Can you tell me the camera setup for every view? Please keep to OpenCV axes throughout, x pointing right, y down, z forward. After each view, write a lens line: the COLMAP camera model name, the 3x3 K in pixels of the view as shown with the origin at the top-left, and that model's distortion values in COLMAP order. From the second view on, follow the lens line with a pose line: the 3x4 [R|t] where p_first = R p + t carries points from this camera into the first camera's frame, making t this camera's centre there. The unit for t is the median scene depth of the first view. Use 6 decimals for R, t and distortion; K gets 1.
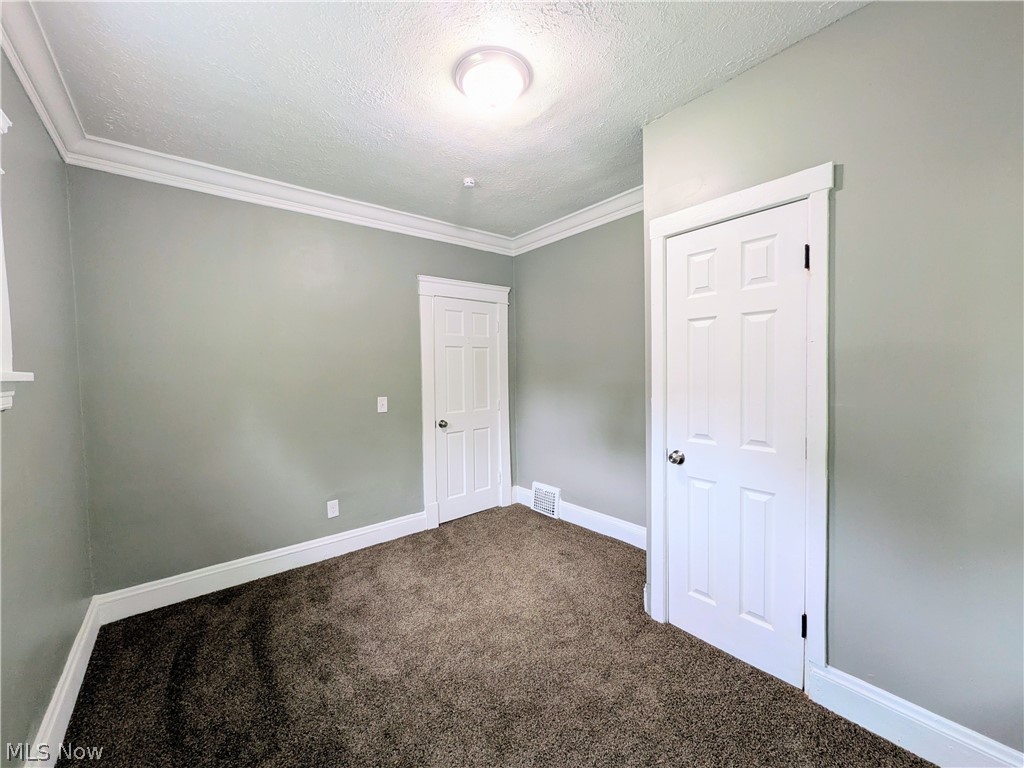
lens RADIAL K [[402.6, 0, 514.3], [0, 402.6, 379.4], [0, 0, 1]] dist [0.002134, -0.001370]
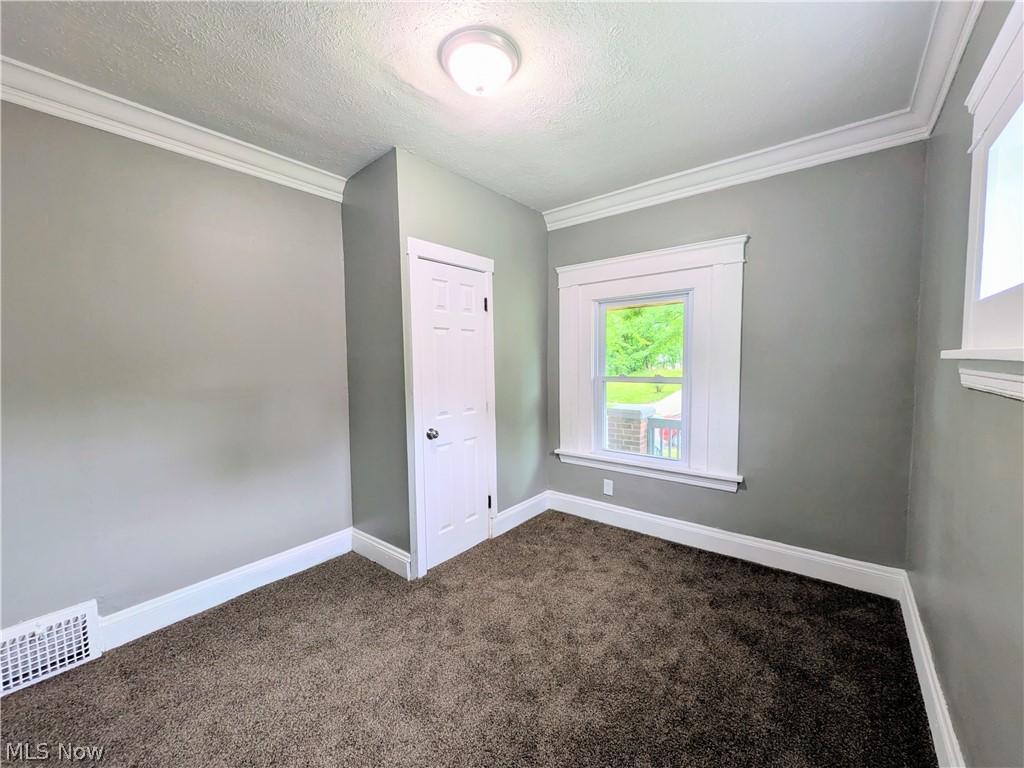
lens RADIAL K [[402.6, 0, 511.8], [0, 402.6, 386.2], [0, 0, 1]] dist [0.002134, -0.001370]
pose [[-0.230195, -0.022634, 0.972881, -0.942088], [0.042726, 0.998530, 0.033341, 0.014082], [-0.972206, 0.049242, -0.228890, 1.106863]]
